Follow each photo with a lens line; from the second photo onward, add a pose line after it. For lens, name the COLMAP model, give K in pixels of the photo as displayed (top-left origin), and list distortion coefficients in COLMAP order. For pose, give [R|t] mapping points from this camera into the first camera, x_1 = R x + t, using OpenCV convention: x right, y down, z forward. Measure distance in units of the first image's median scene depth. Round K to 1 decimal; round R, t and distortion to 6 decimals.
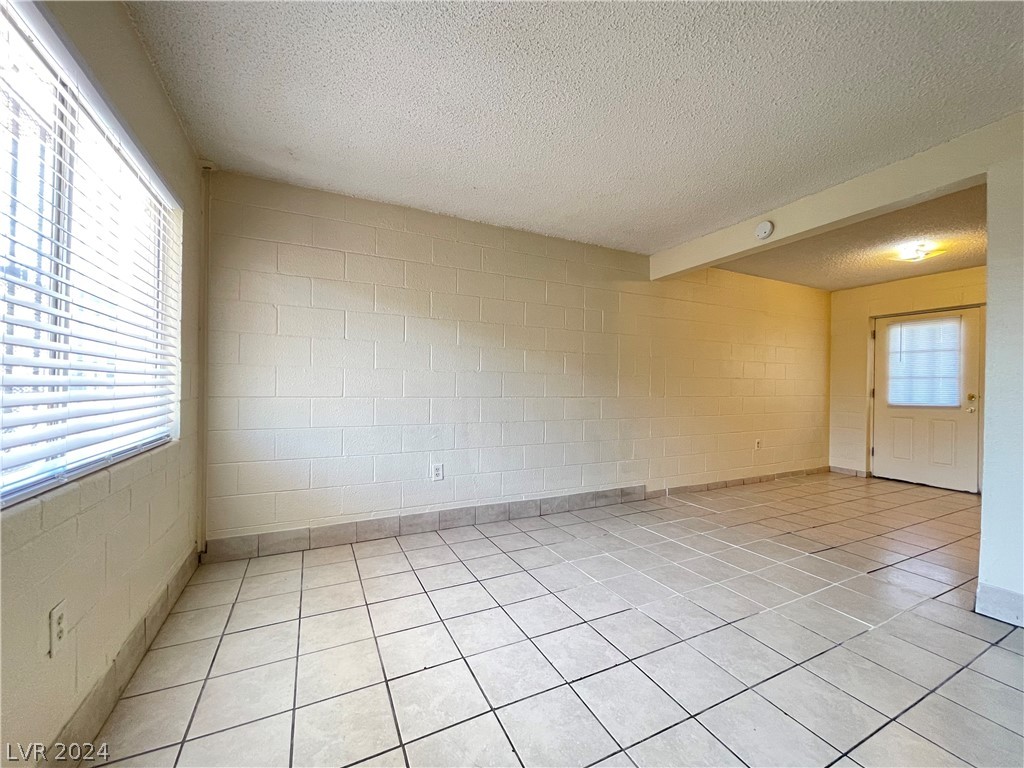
lens RADIAL K [[412.8, 0, 513.3], [0, 412.8, 386.9], [0, 0, 1]] dist [-0.002116, 0.001654]
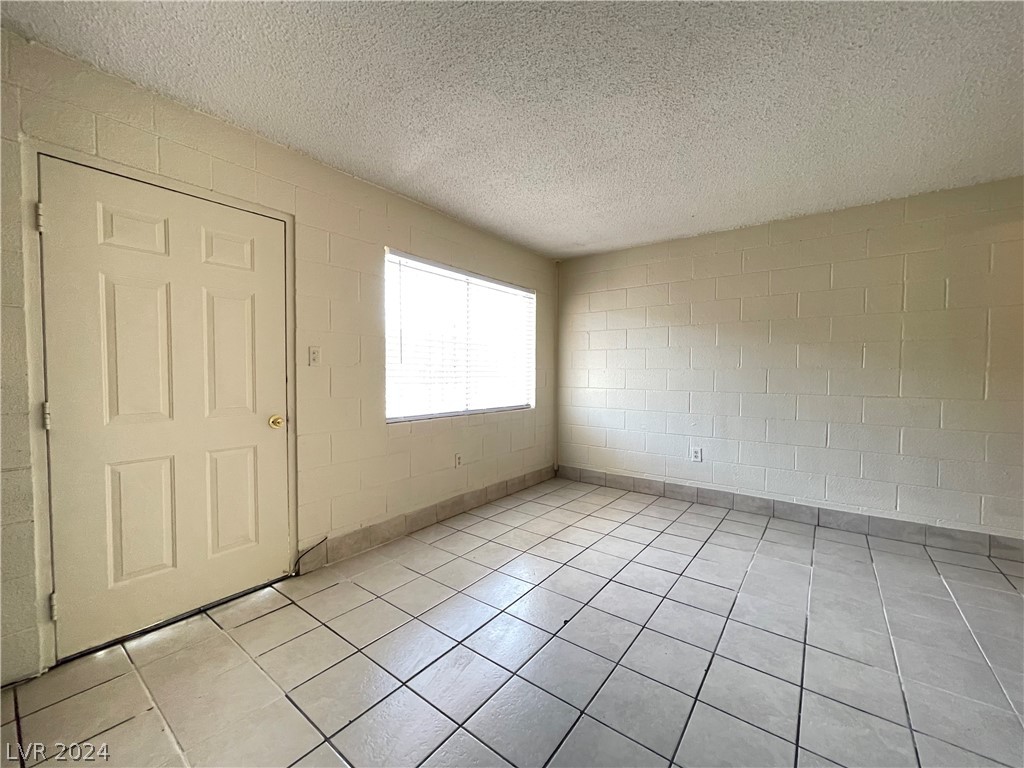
lens RADIAL K [[412.8, 0, 521.0], [0, 412.8, 391.5], [0, 0, 1]] dist [-0.002116, 0.001654]
pose [[0.450895, 0.028588, -0.892119, 0.616080], [-0.005241, 0.999555, 0.029382, -0.005874], [0.892562, -0.008573, 0.450844, 0.015706]]
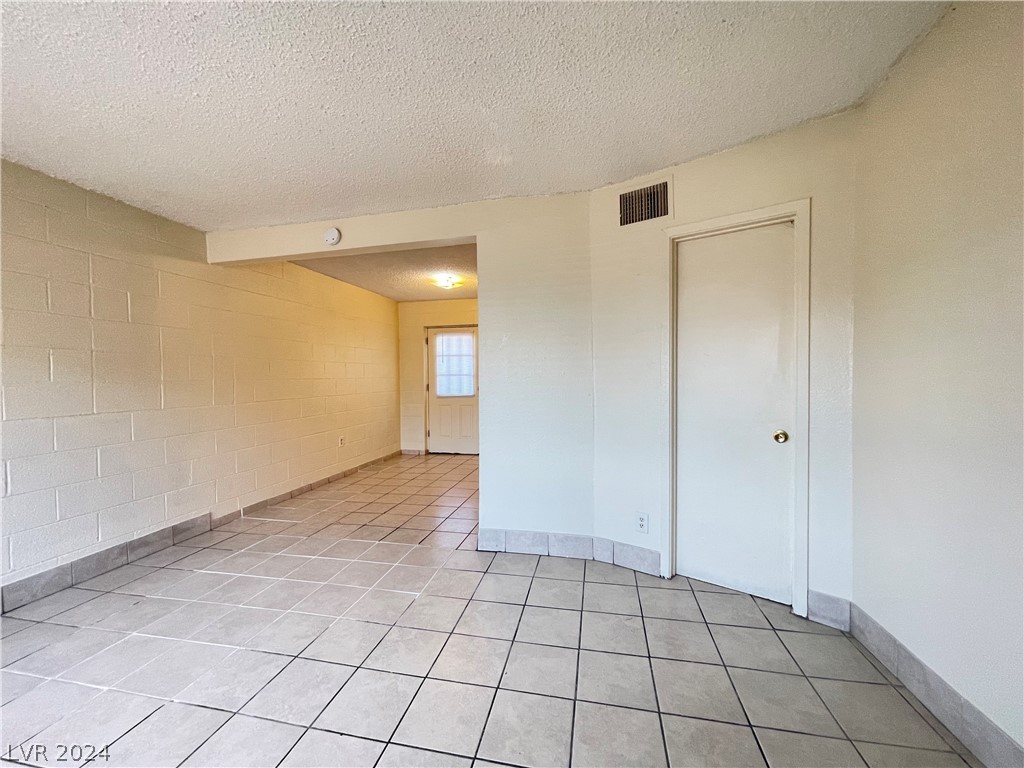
lens RADIAL K [[412.8, 0, 512.9], [0, 412.8, 383.9], [0, 0, 1]] dist [-0.002116, 0.001654]
pose [[0.617464, -0.031748, 0.785958, 0.067867], [0.023239, 0.999485, 0.022116, -0.027738], [-0.786256, 0.004609, 0.617884, 0.024904]]
